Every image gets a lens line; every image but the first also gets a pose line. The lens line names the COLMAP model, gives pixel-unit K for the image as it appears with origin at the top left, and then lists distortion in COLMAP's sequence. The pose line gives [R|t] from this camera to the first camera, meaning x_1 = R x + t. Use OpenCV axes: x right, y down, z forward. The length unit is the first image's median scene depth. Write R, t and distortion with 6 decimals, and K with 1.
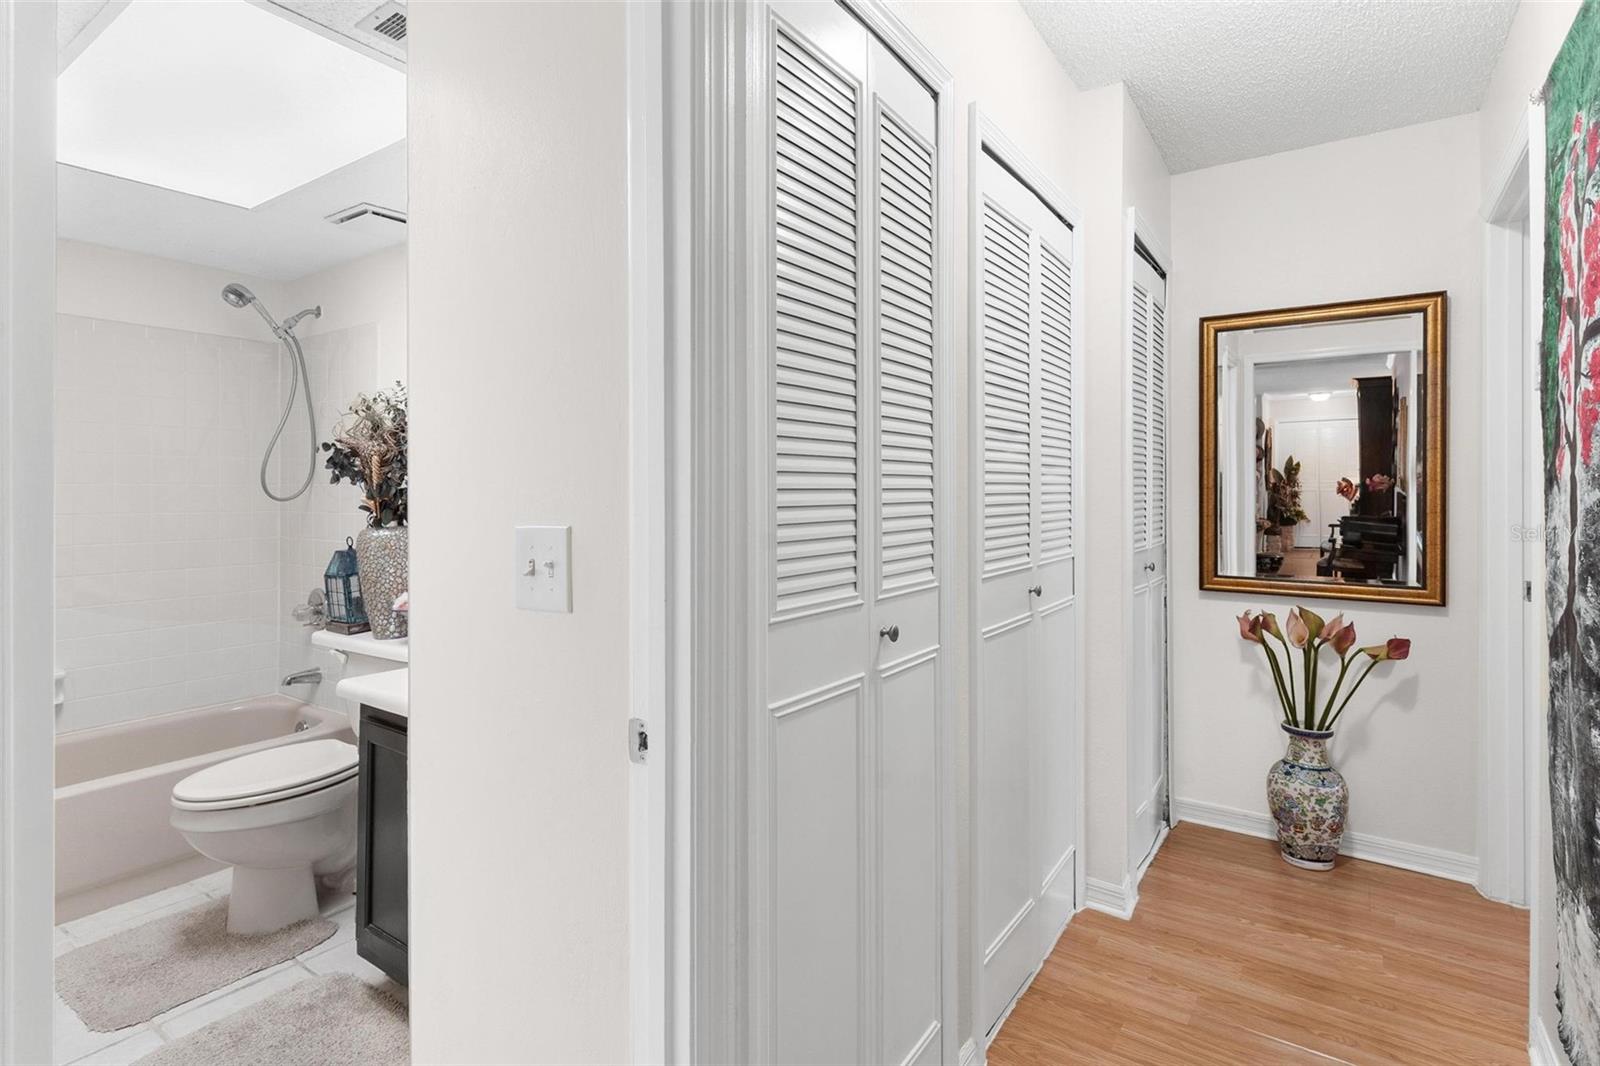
lens RADIAL K [[791.2, 0, 799.0], [0, 791.2, 503.8], [0, 0, 1]] dist [0.000513, -0.000779]
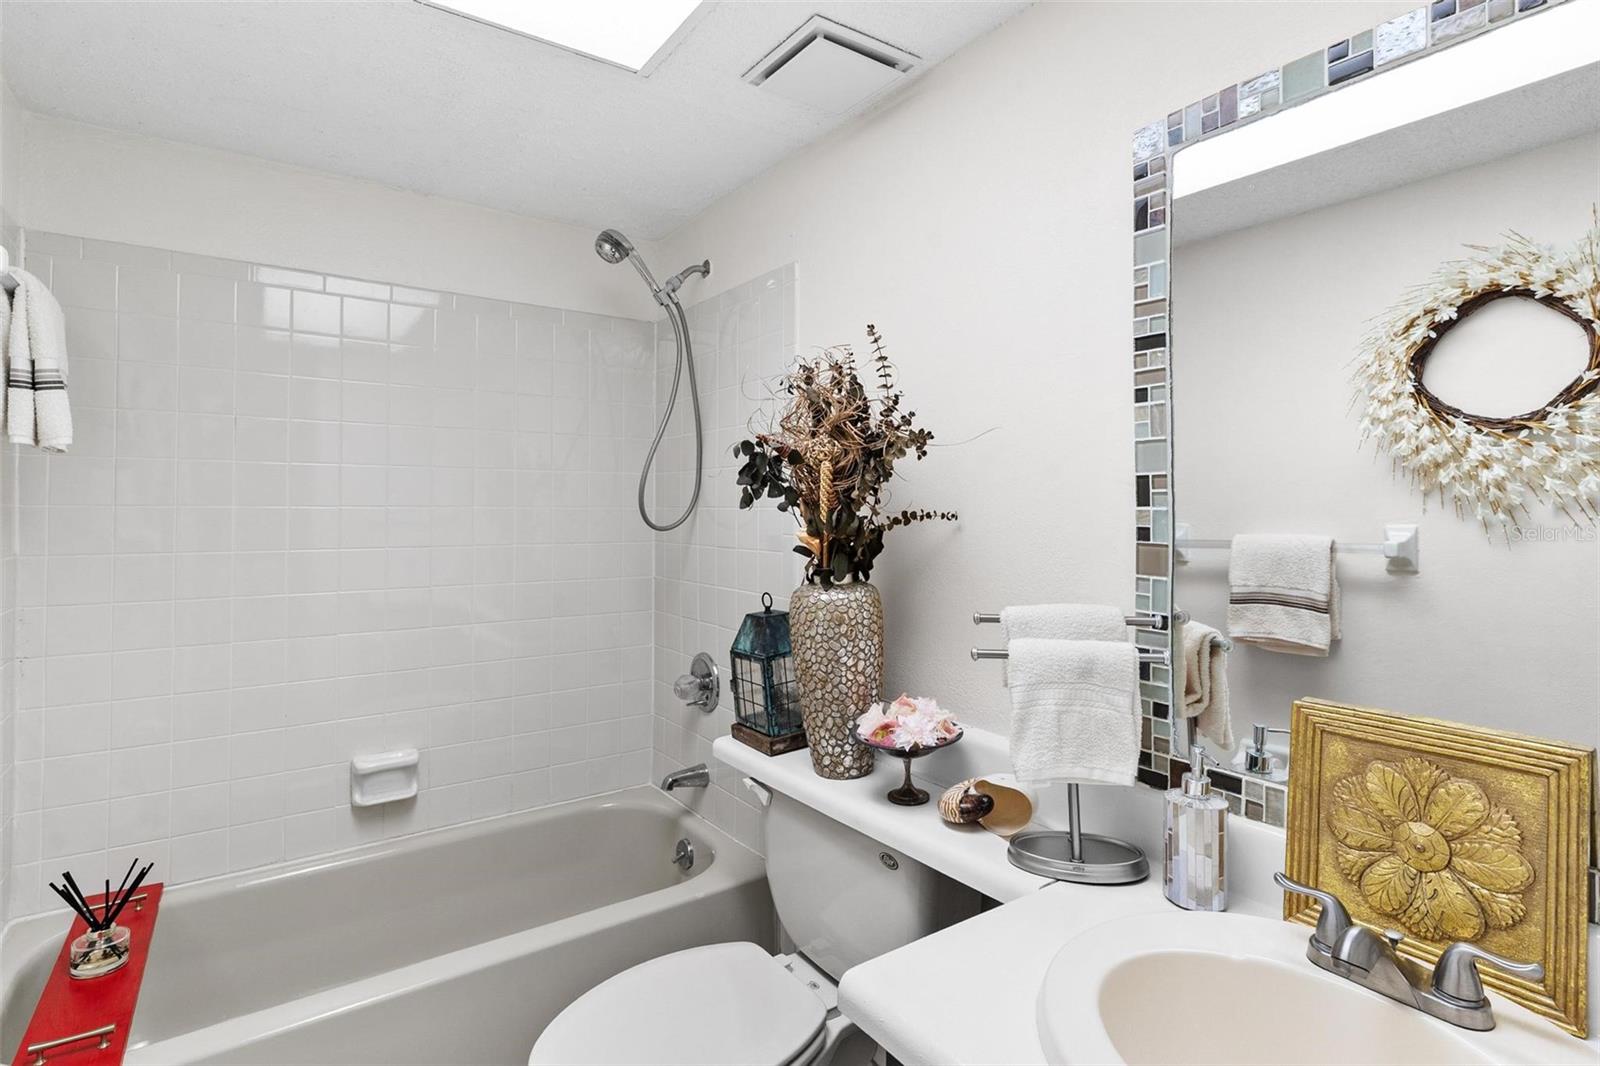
lens RADIAL K [[791.2, 0, 800.8], [0, 791.2, 525.4], [0, 0, 1]] dist [0.000513, -0.000779]
pose [[0.937598, 0.008946, -0.347607, -0.337316], [-0.007823, 0.999959, 0.004634, -0.015839], [0.347634, -0.001625, 0.937629, 0.435717]]
